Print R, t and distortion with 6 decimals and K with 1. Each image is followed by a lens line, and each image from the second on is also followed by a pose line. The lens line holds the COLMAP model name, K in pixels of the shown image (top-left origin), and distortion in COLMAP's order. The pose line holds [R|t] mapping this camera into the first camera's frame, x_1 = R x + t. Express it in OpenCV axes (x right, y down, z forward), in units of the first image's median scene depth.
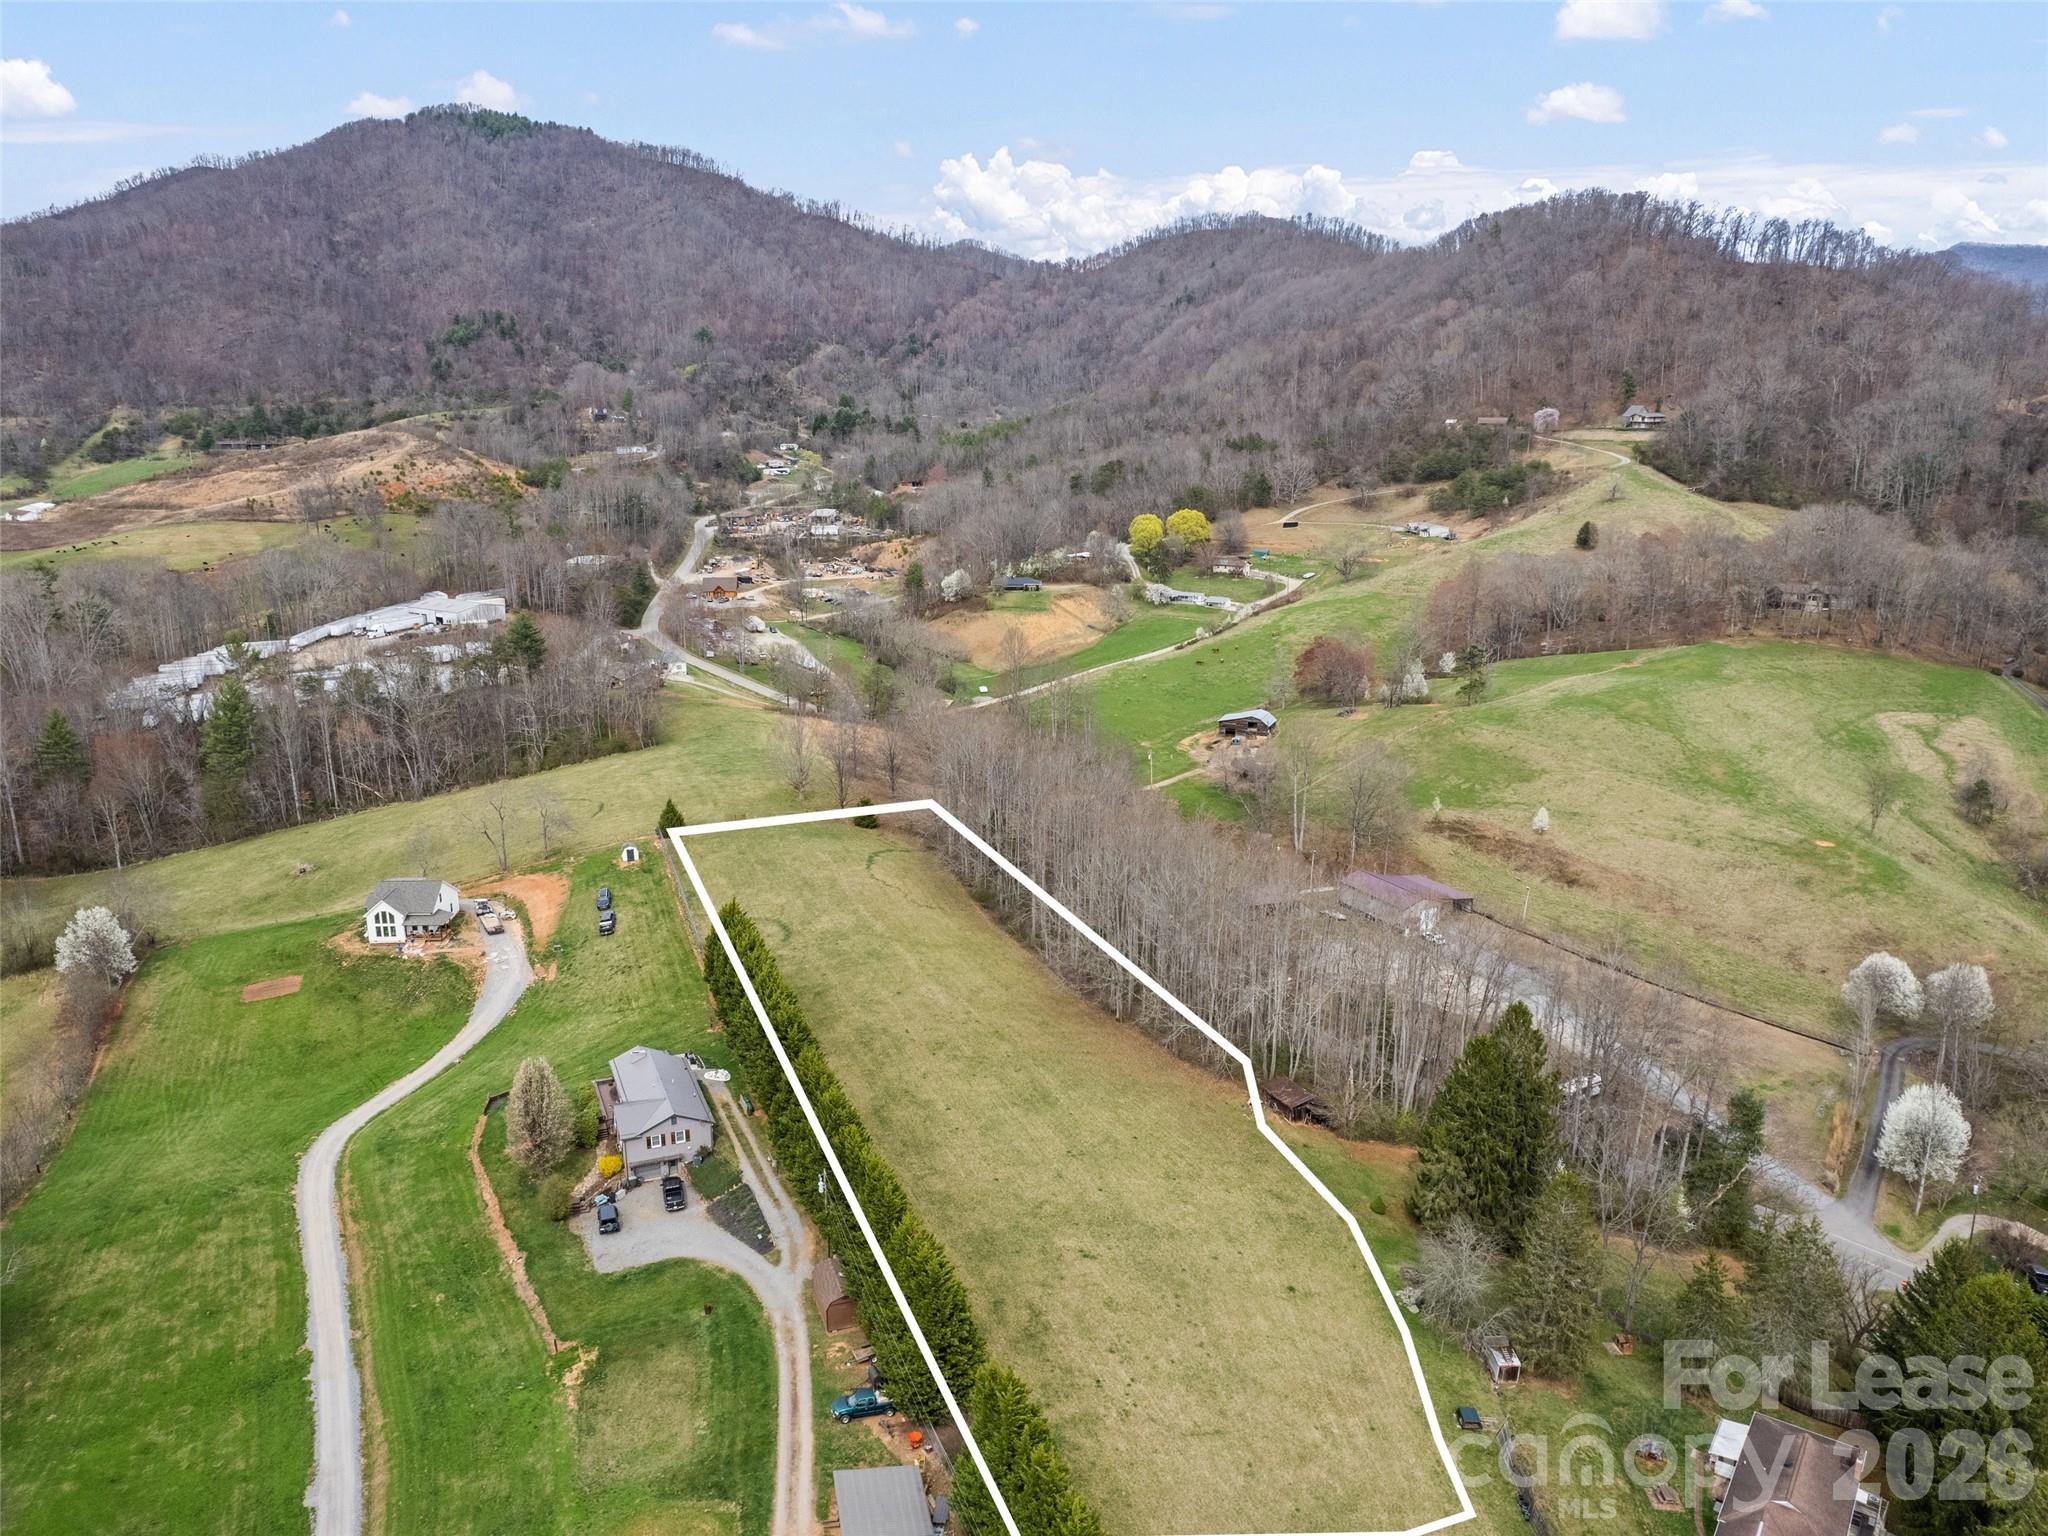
lens RADIAL K [[1471.4, 0, 1025.3], [0, 1471.4, 769.6], [0, 0, 1]] dist [-0.068689, 0.053359]
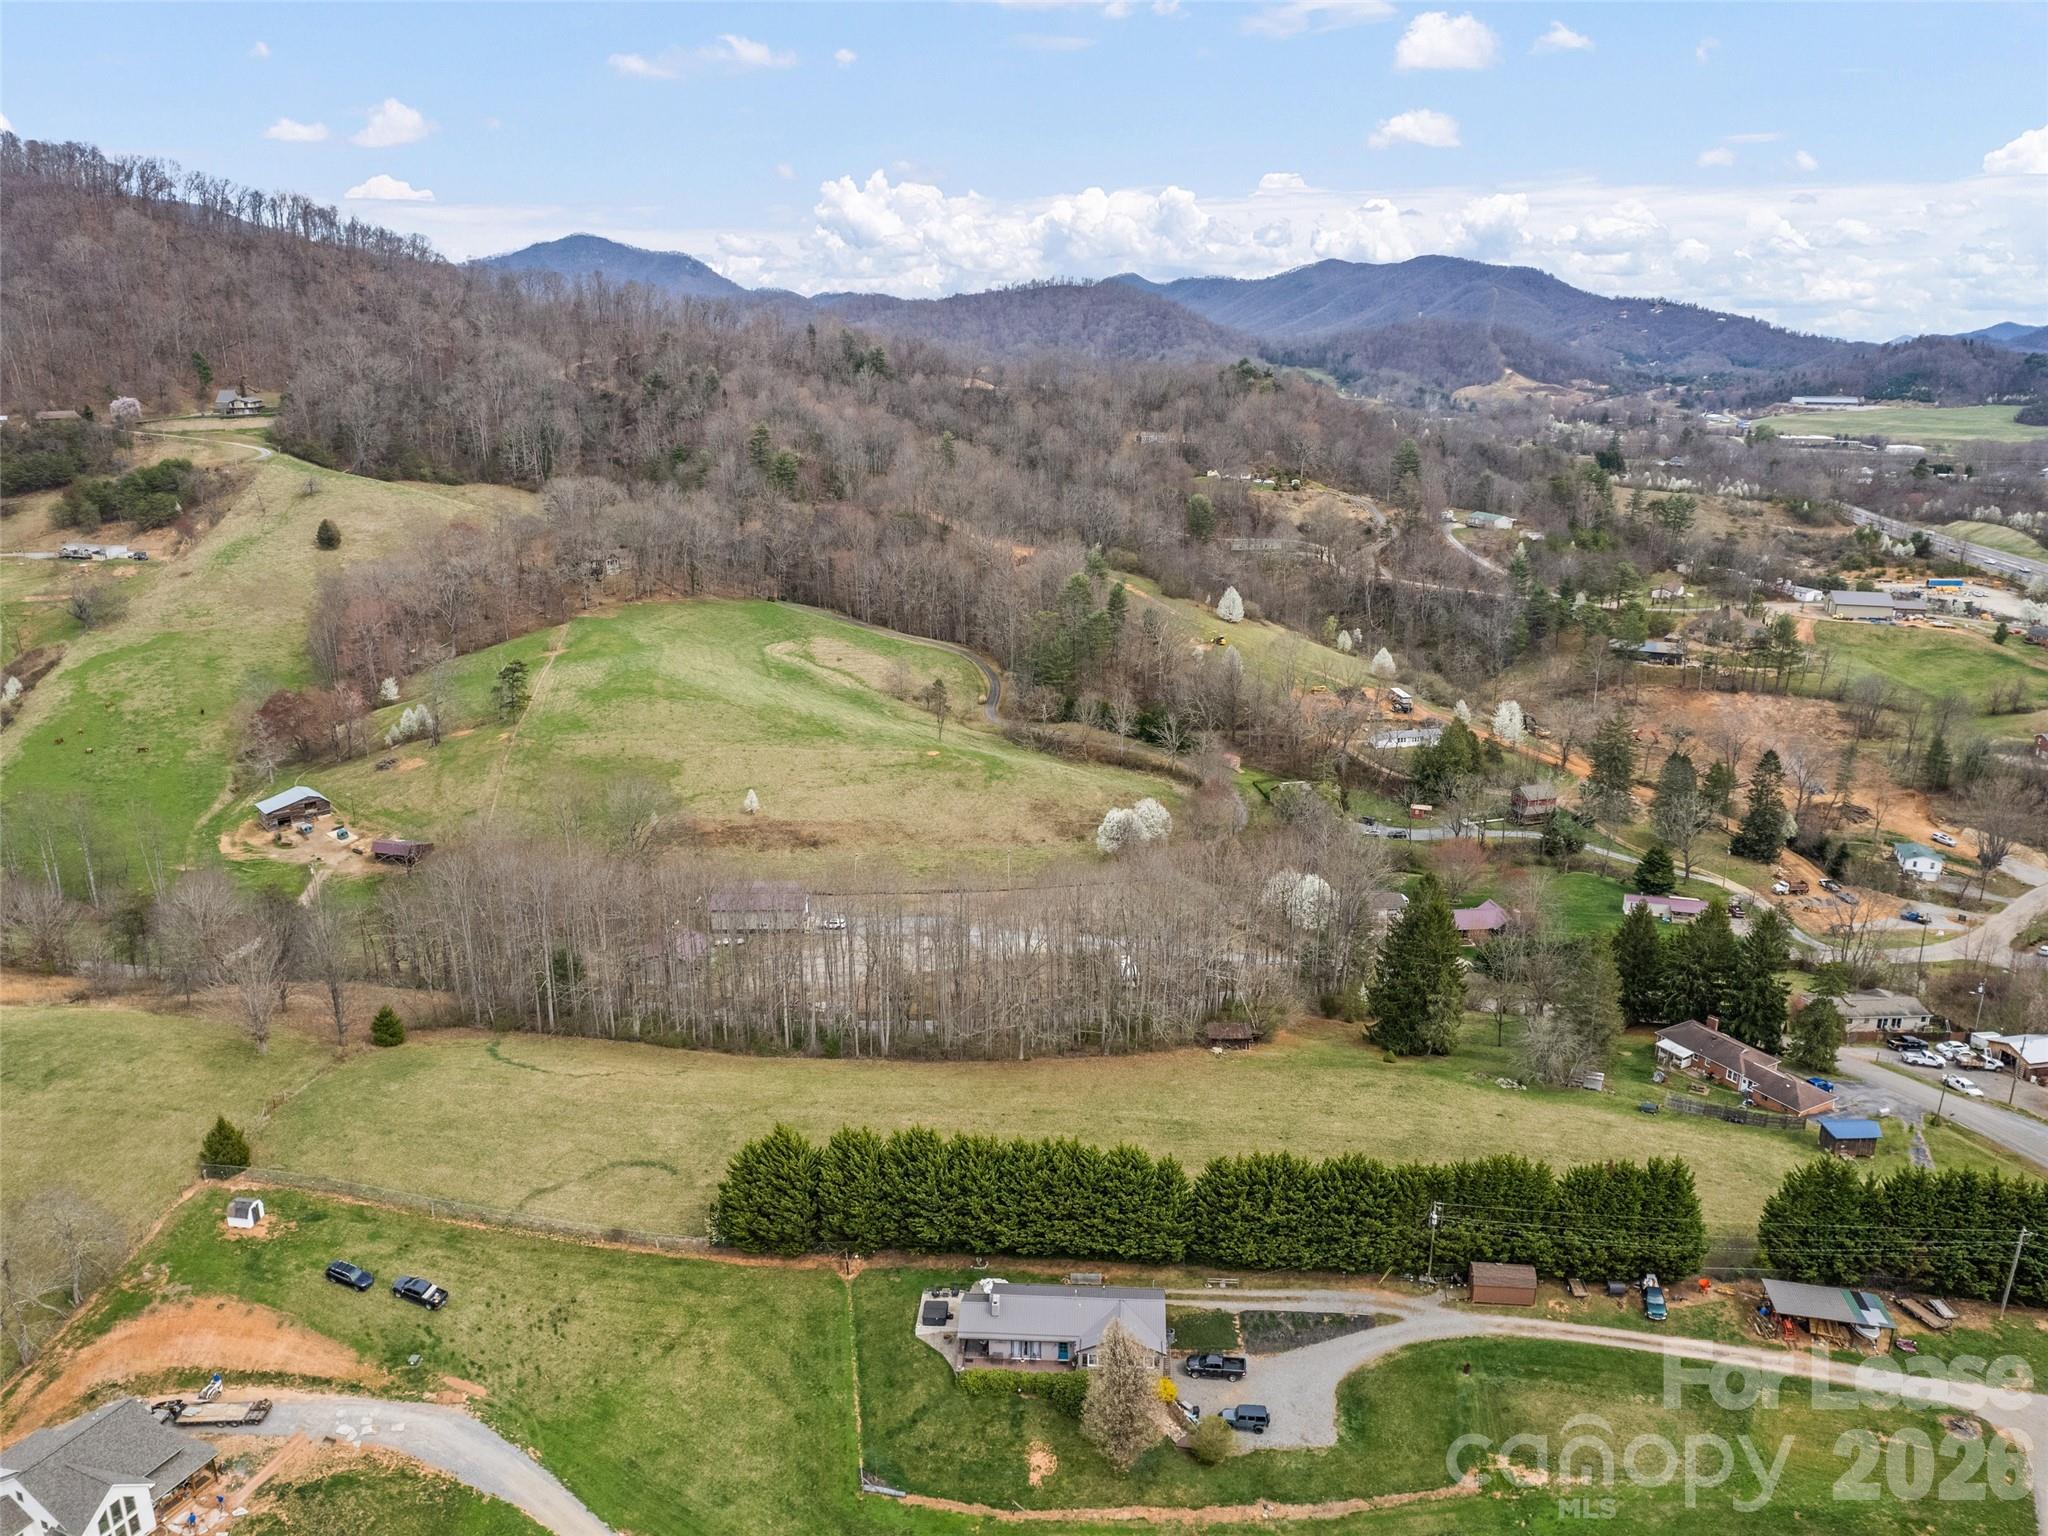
lens RADIAL K [[1471.4, 0, 1025.3], [0, 1471.4, 769.6], [0, 0, 1]] dist [-0.068689, 0.053359]
pose [[0.449115, -0.257258, 0.855637, -0.212995], [0.229632, 0.958718, 0.167719, -0.054940], [-0.863461, 0.121156, 0.489649, 0.130910]]
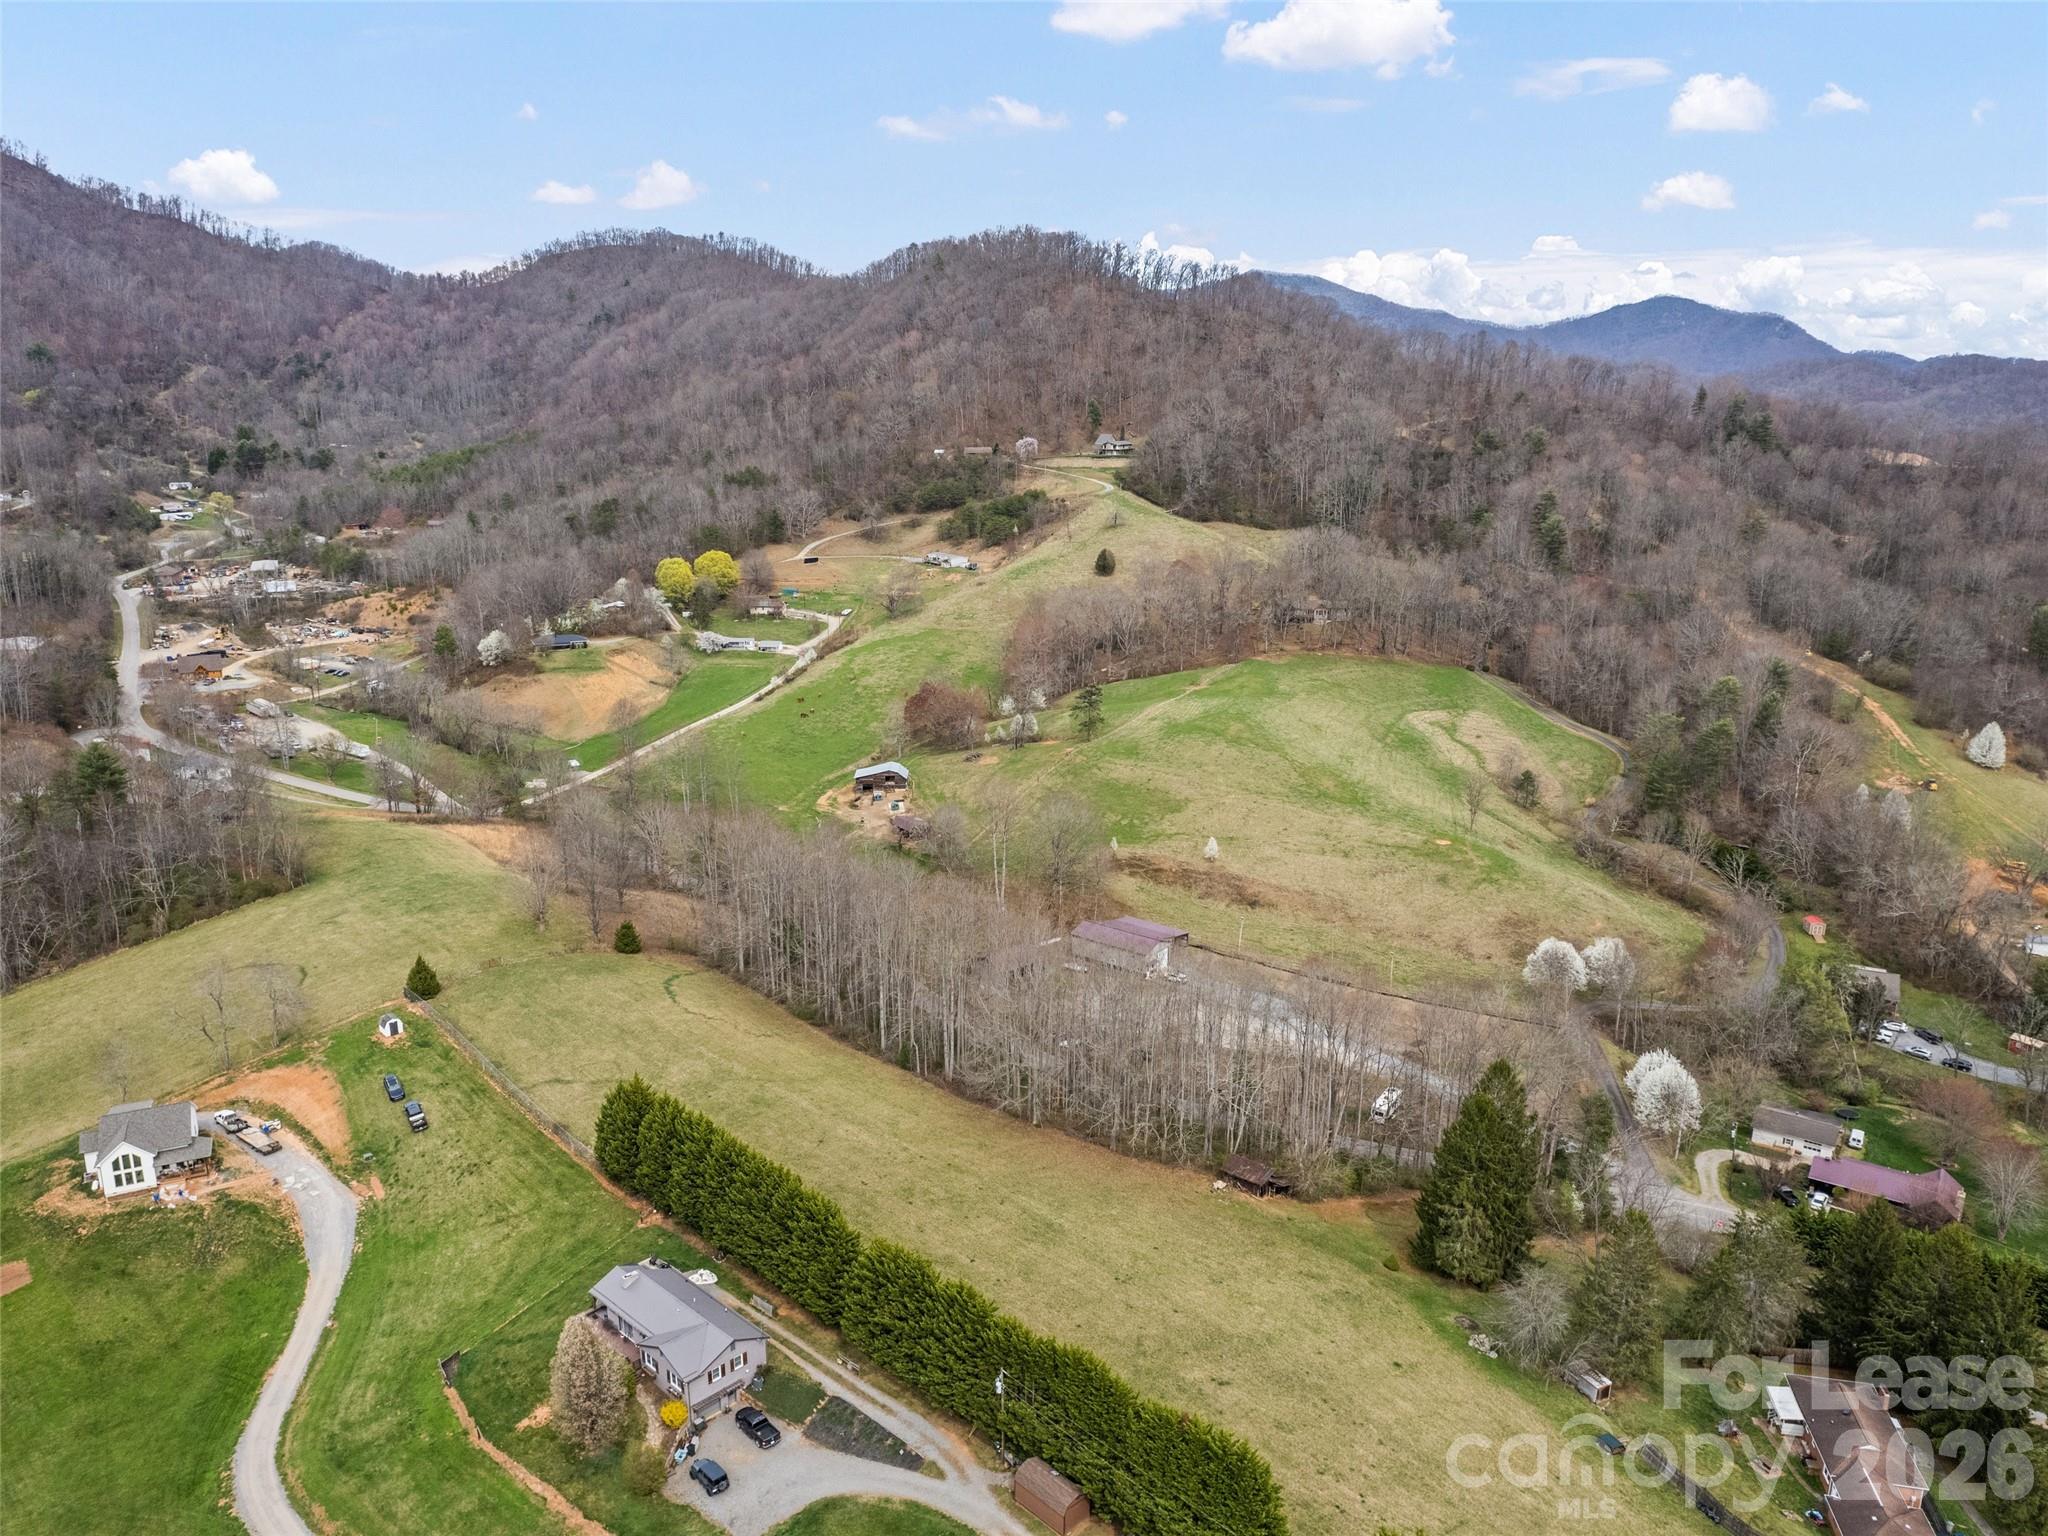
lens RADIAL K [[1471.4, 0, 1025.3], [0, 1471.4, 769.6], [0, 0, 1]] dist [-0.068689, 0.053359]
pose [[0.916370, -0.097687, 0.388231, -0.086129], [0.099618, 0.994910, 0.015206, -0.024428], [-0.387740, 0.024740, 0.921437, 0.020090]]
